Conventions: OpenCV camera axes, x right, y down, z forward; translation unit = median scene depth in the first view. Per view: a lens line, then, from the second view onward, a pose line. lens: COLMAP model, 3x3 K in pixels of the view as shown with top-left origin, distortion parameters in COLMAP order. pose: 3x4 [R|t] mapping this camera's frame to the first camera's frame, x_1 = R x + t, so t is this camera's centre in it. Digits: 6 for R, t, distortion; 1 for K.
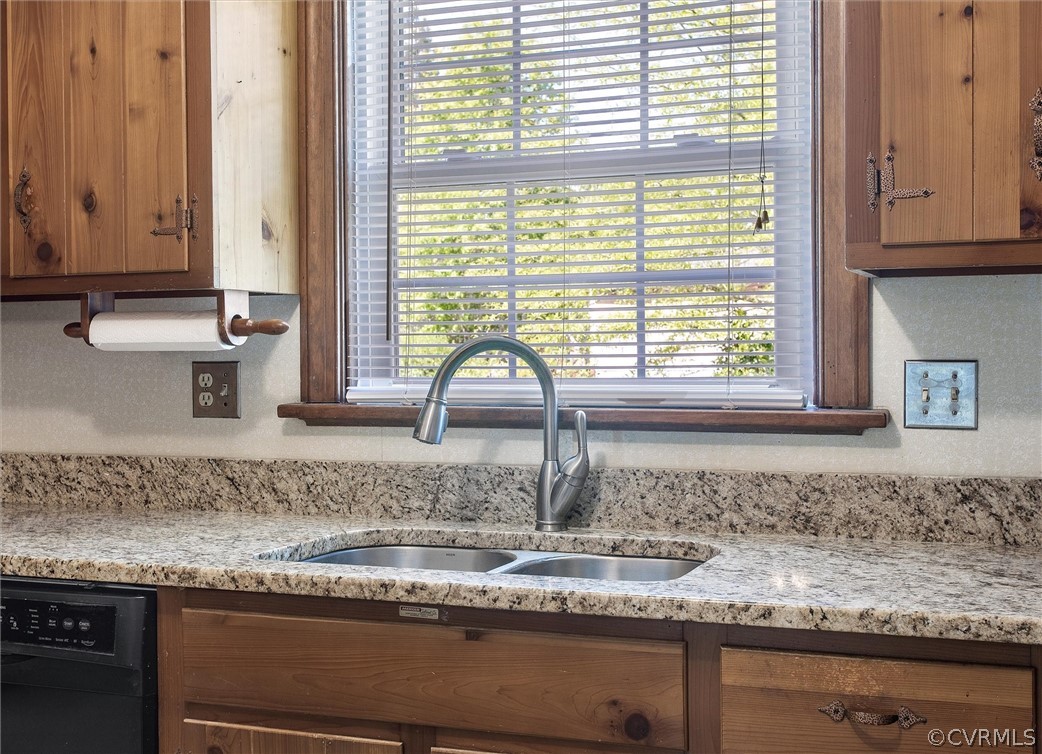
lens RADIAL K [[1335.9, 0, 525.7], [0, 1335.9, 369.6], [0, 0, 1]] dist [0.003489, 0.000000]
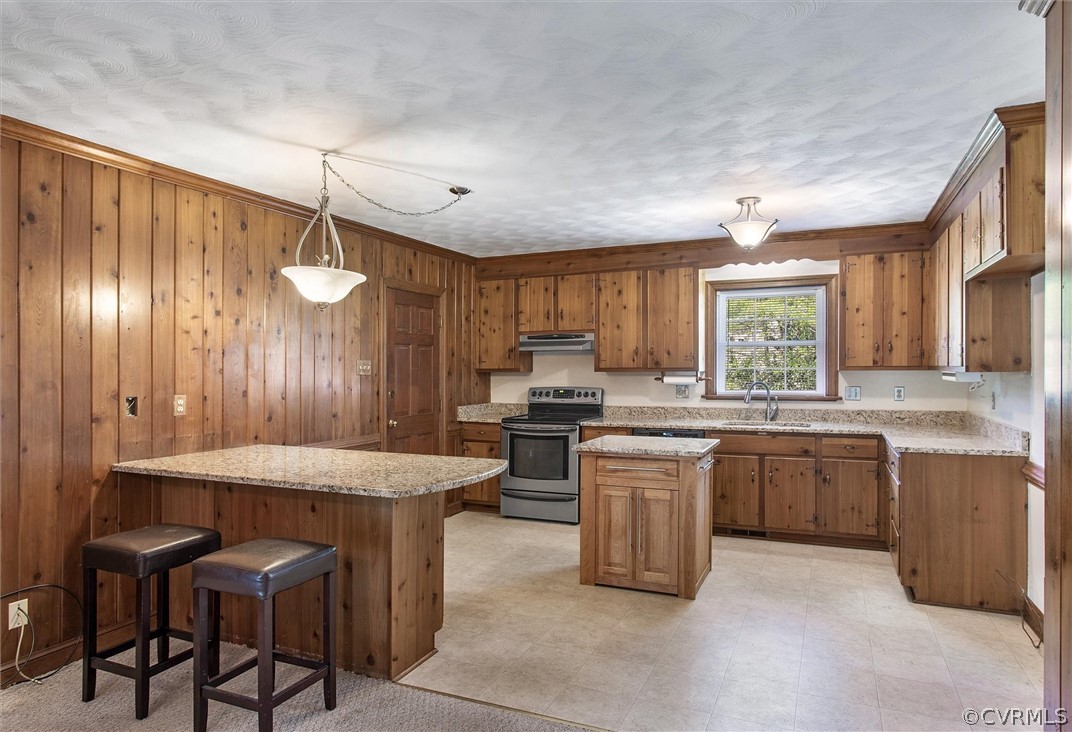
lens RADIAL K [[643.6, 0, 552.2], [0, 643.6, 379.5], [0, 0, 1]] dist [-0.008175, 0.000431]
pose [[0.999397, -0.001482, -0.034690, -0.705641], [0.001881, 0.999932, 0.011487, -0.061182], [0.034671, -0.011545, 0.999332, -1.393605]]
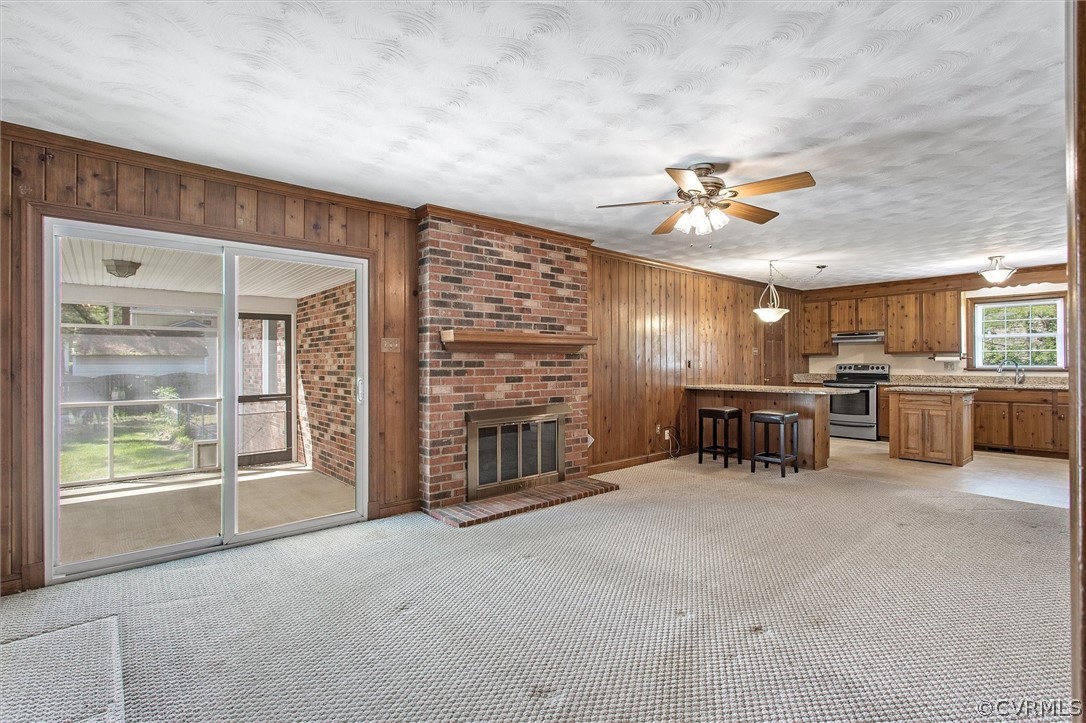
lens RADIAL K [[520.5, 0, 541.7], [0, 520.5, 356.0], [0, 0, 1]] dist [0.003899, 0.000025]
pose [[0.887454, -0.005460, -0.460865, -1.061186], [-0.002908, 0.999844, -0.017446, 0.018643], [0.460888, 0.016823, 0.887299, -3.040191]]
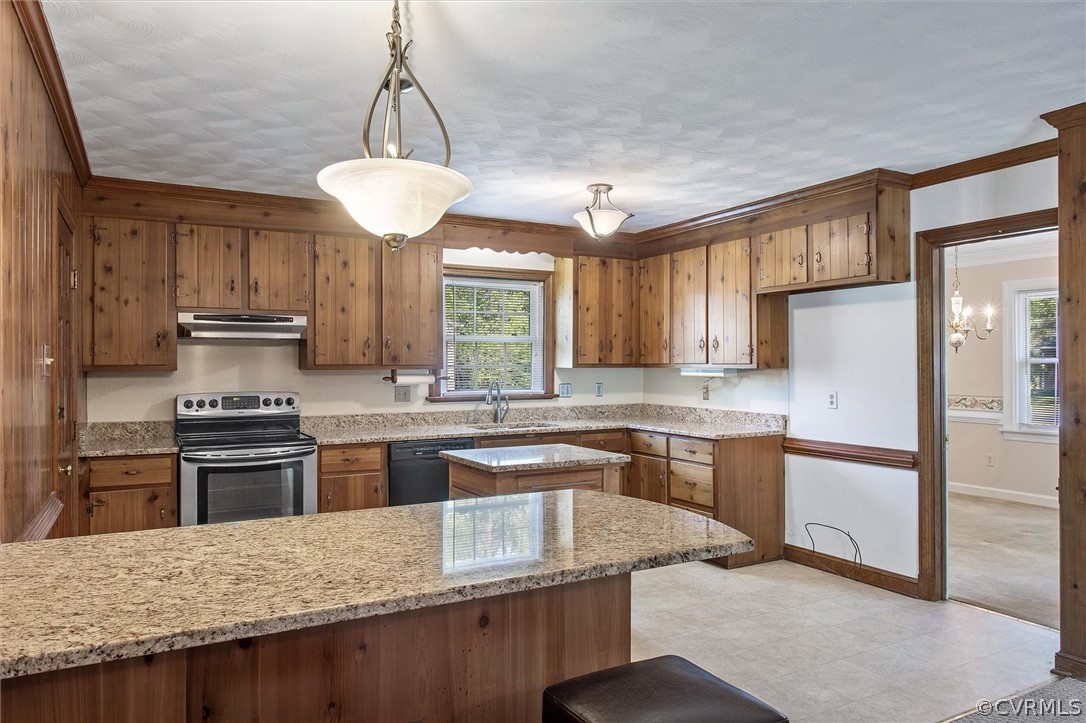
lens RADIAL K [[718.4, 0, 545.2], [0, 718.4, 376.2], [0, 0, 1]] dist [-0.011361, 0.003301]
pose [[0.635089, -0.009647, 0.772379, -1.788642], [0.005200, 0.999953, 0.008214, -0.057271], [-0.772422, -0.001200, 0.635109, -0.661143]]
